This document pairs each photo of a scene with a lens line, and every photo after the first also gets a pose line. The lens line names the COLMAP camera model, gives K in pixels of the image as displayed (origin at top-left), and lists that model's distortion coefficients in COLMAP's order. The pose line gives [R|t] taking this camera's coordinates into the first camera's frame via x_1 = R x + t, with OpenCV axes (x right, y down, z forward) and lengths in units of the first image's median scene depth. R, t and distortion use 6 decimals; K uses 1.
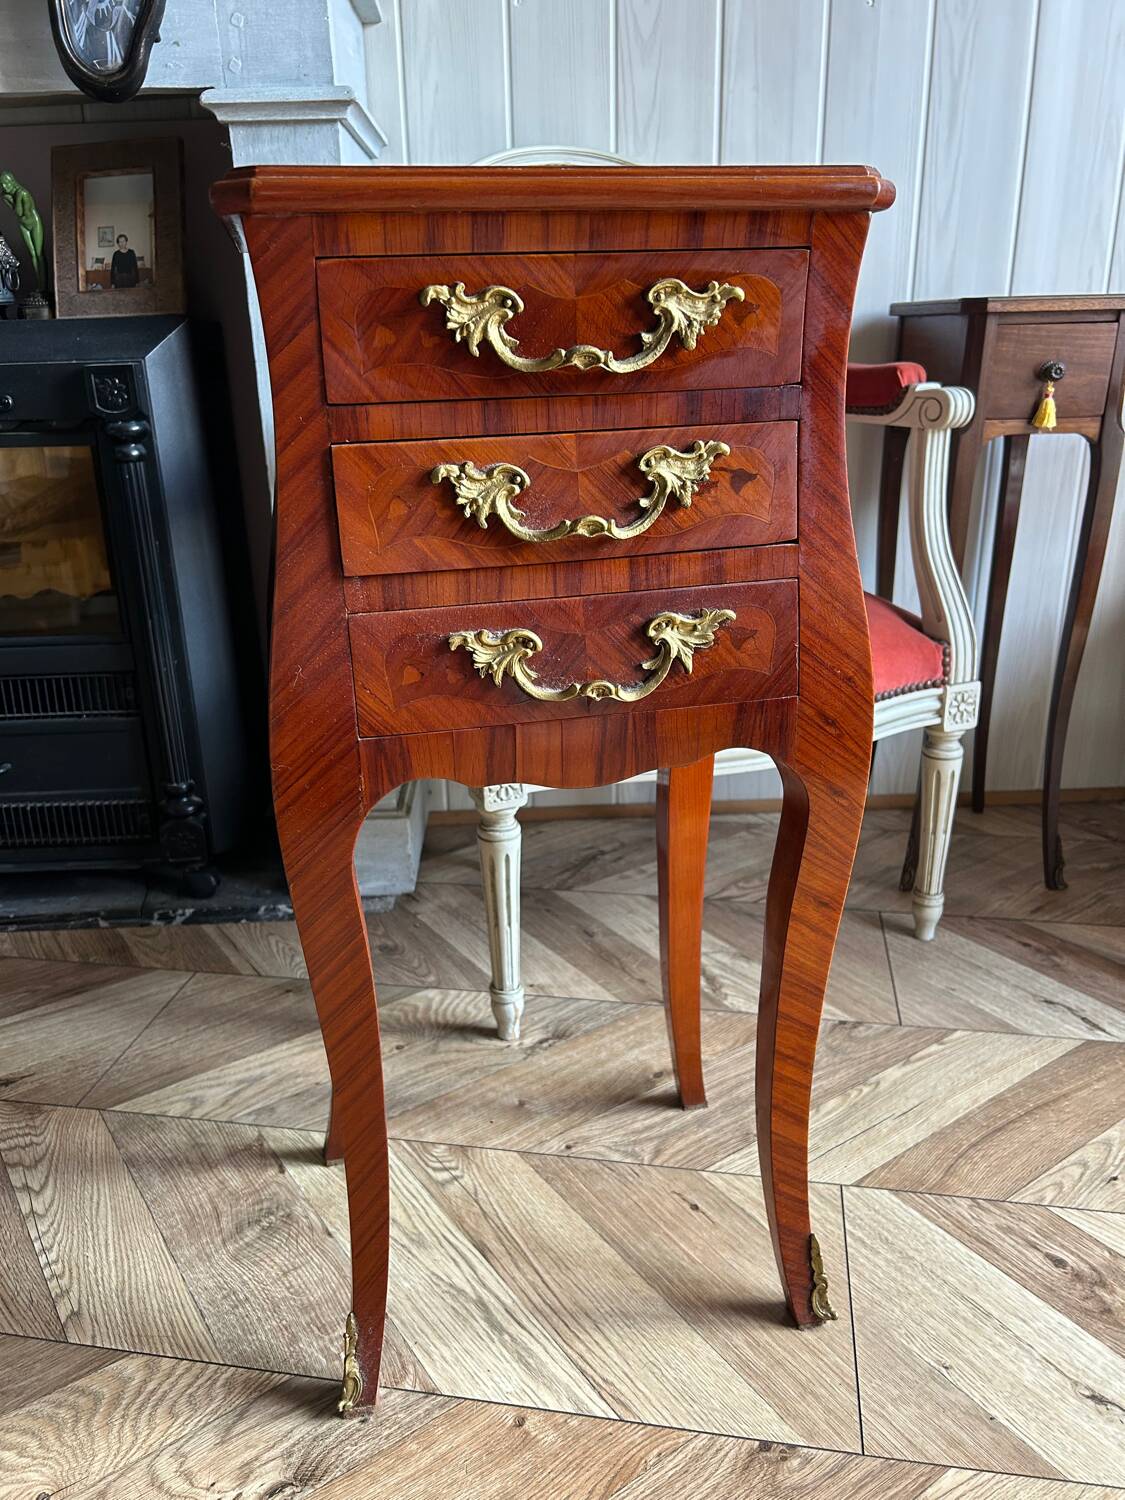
lens RADIAL K [[1125.9, 0, 560.1], [0, 1125.9, 747.9], [0, 0, 1]] dist [0.050452, -0.064361]
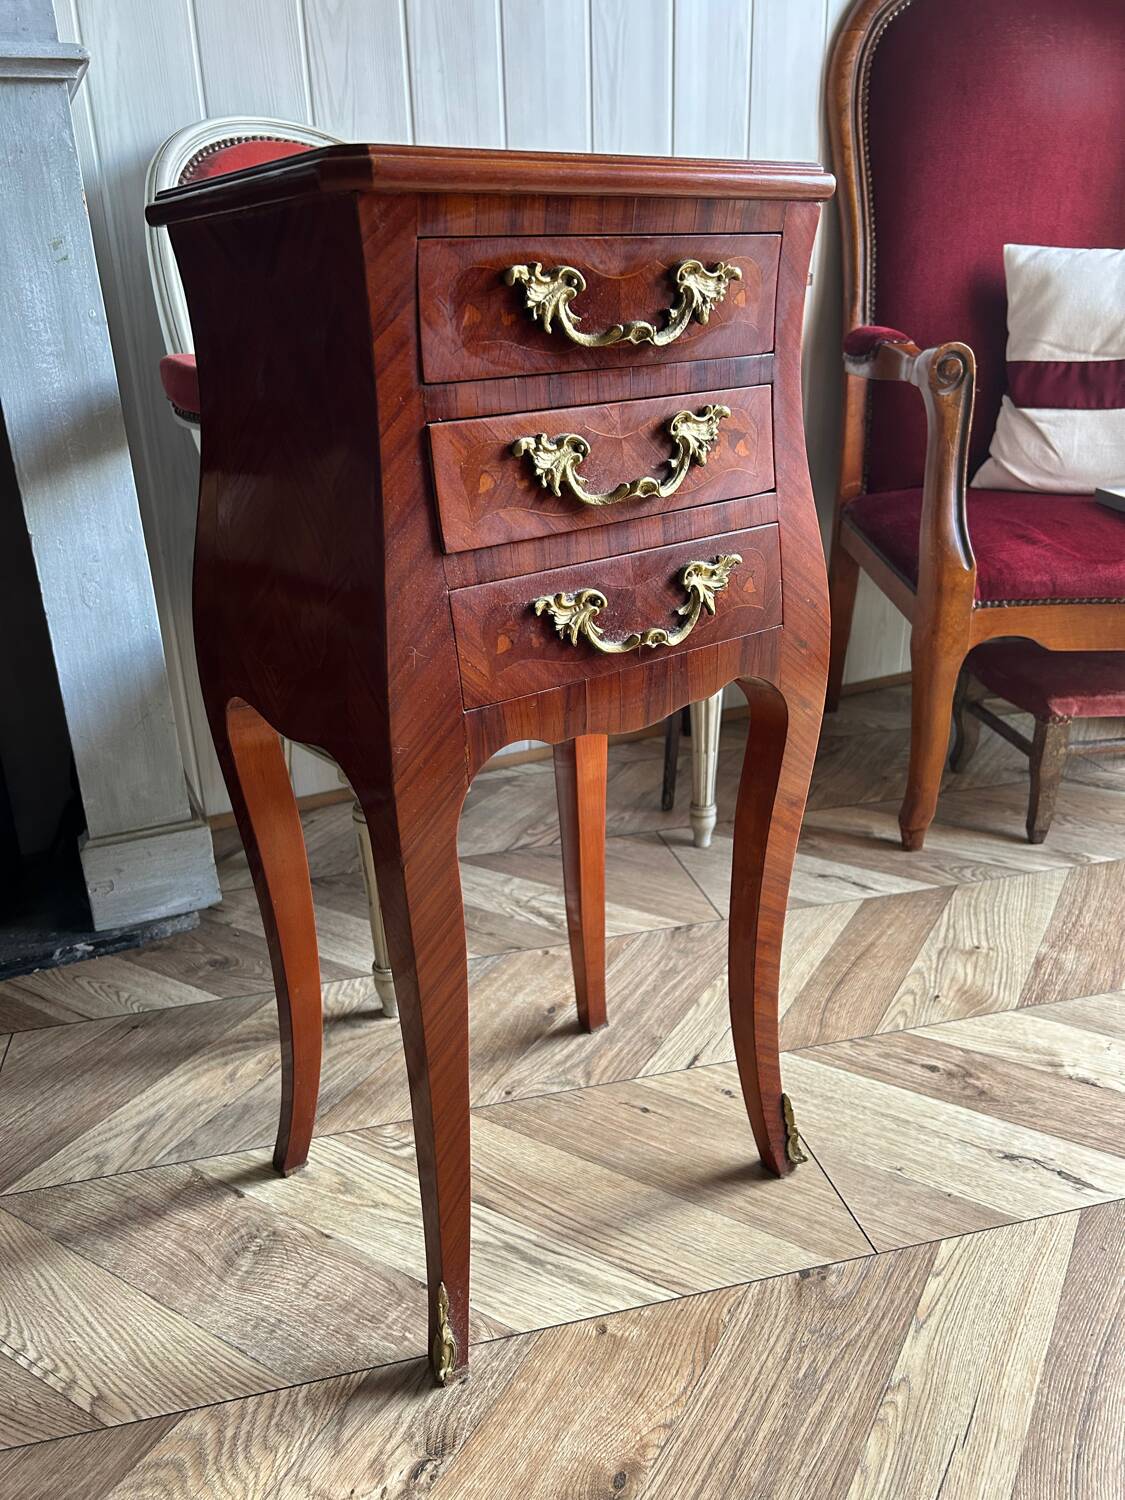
lens RADIAL K [[1121.5, 0, 551.8], [0, 1121.5, 751.2], [0, 0, 1]] dist [0.047840, -0.060265]
pose [[0.917158, -0.154793, 0.367234, -0.450302], [0.146541, 0.987918, 0.050435, -0.011174], [-0.370604, 0.007558, 0.928760, 0.021323]]
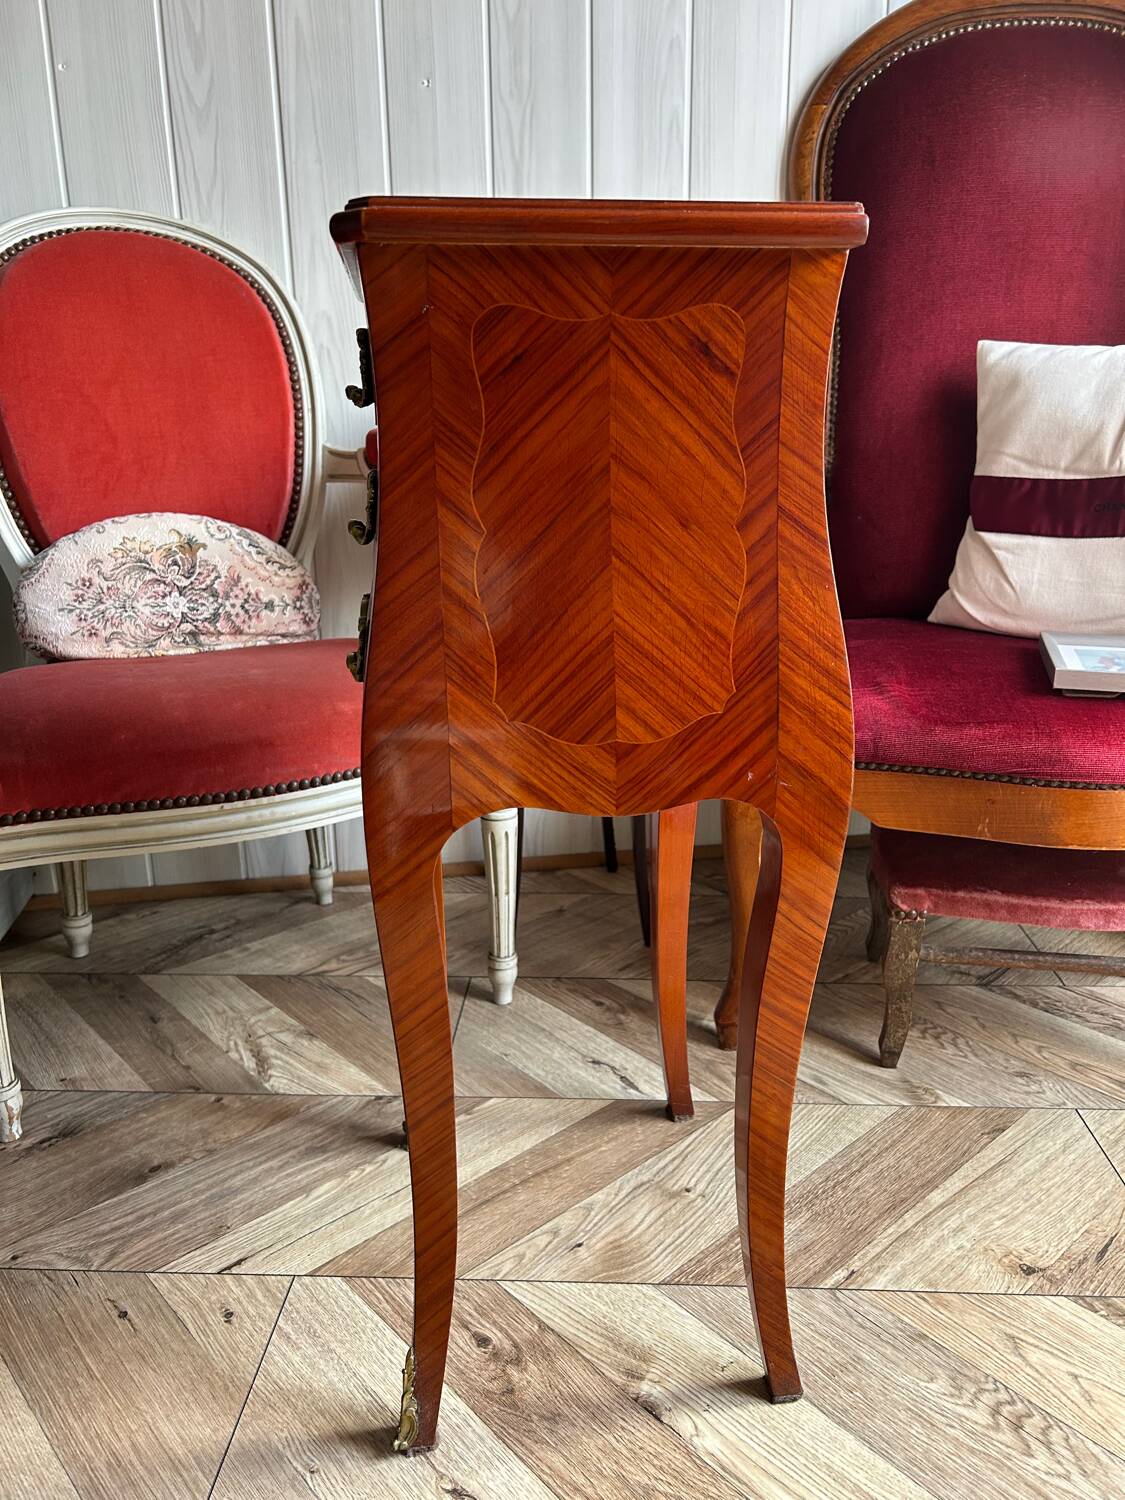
lens RADIAL K [[1123.6, 0, 566.0], [0, 1123.6, 756.5], [0, 0, 1]] dist [0.041500, -0.049897]
pose [[0.992029, -0.025034, 0.123501, 0.540701], [0.031952, 0.998010, -0.054362, 0.017549], [-0.121894, 0.057875, 0.990854, 0.019100]]
